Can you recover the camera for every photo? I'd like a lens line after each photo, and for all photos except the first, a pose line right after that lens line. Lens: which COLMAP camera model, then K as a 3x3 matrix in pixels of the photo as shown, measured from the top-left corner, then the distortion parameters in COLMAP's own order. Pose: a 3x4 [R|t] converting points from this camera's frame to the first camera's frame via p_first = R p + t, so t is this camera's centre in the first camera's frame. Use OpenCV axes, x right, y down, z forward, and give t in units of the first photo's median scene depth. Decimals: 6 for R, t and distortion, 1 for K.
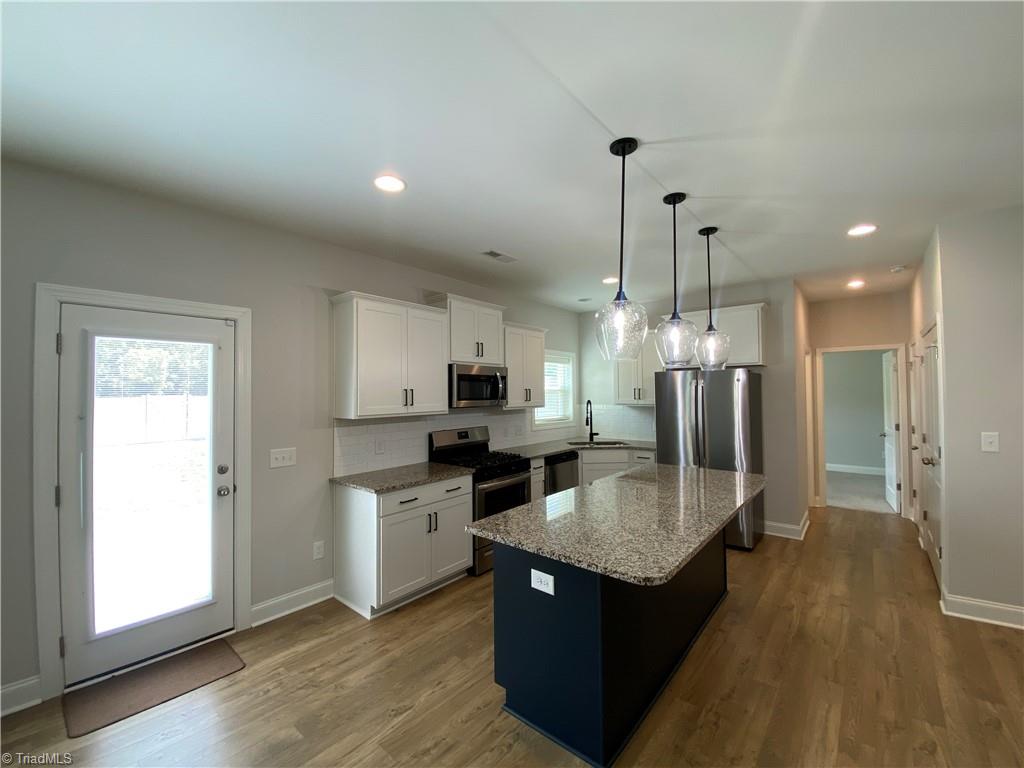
lens RADIAL K [[415.2, 0, 509.2], [0, 415.2, 383.6], [0, 0, 1]] dist [0.017450, -0.019448]
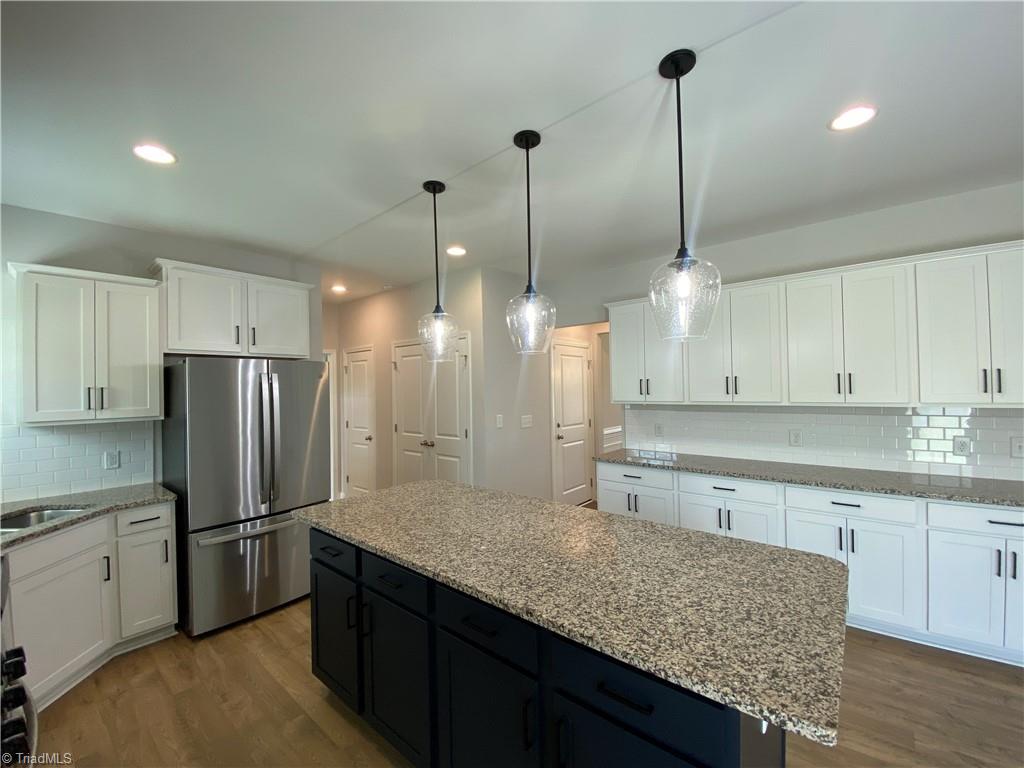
lens RADIAL K [[414.5, 0, 514.5], [0, 414.5, 384.2], [0, 0, 1]] dist [0.028779, -0.027831]
pose [[-0.012985, 0.014171, 0.999815, -0.234453], [-0.001472, 0.999898, -0.014191, 0.017765], [-0.999915, -0.001656, -0.012962, 0.636452]]
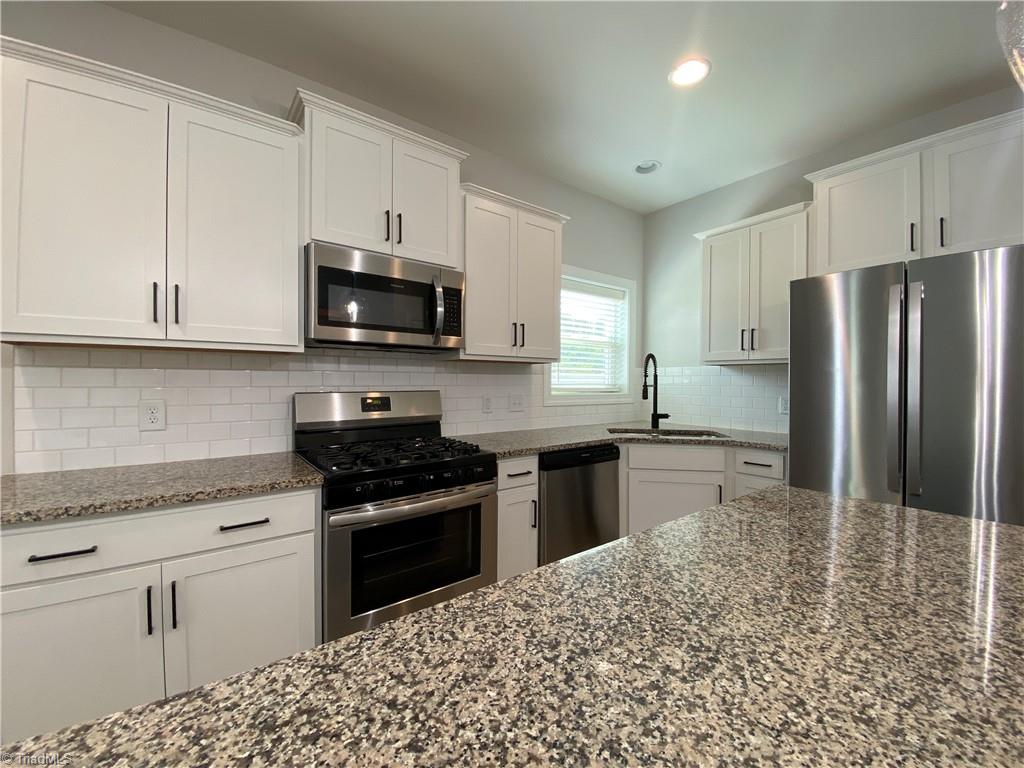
lens RADIAL K [[415.2, 0, 509.2], [0, 415.2, 383.6], [0, 0, 1]] dist [0.017450, -0.019448]
pose [[0.975637, 0.018315, -0.218624, 0.166677], [-0.011426, 0.999399, 0.032730, 0.081301], [0.219092, -0.029434, 0.975260, 0.536271]]
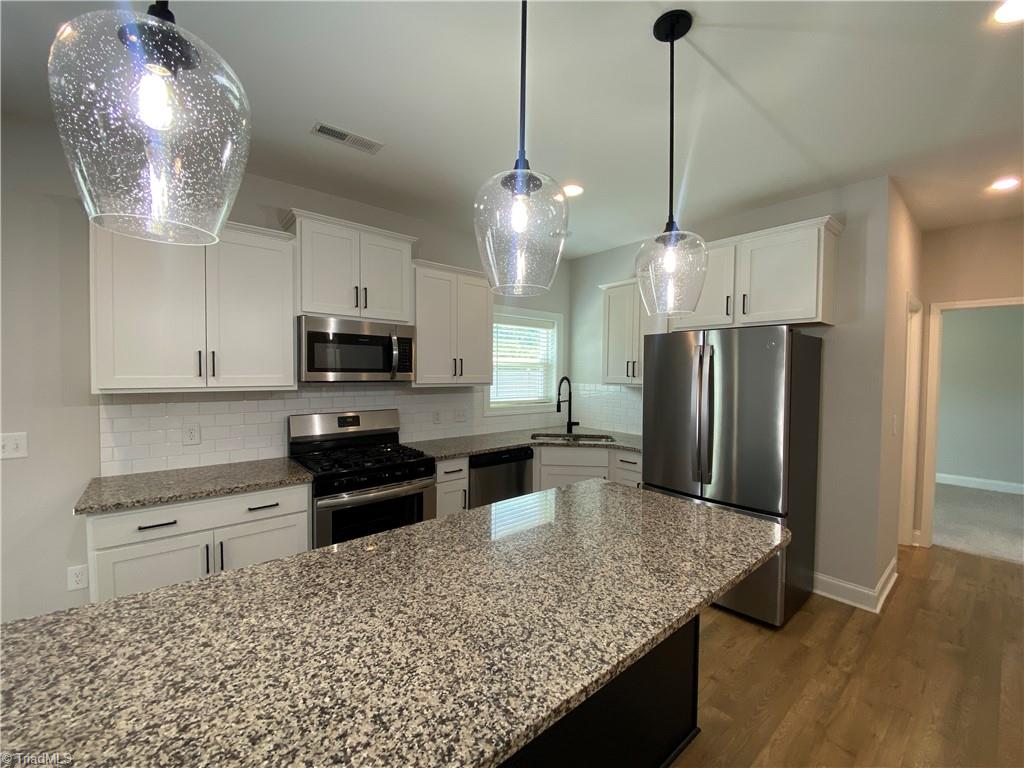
lens RADIAL K [[416.0, 0, 512.0], [0, 416.0, 384.0], [0, 0, 1]] dist [0.014828, -0.017485]
pose [[0.985682, 0.025656, -0.166651, 0.284896], [-0.016441, 0.998270, 0.056444, 0.016496], [0.167811, -0.052896, 0.984399, 0.350837]]
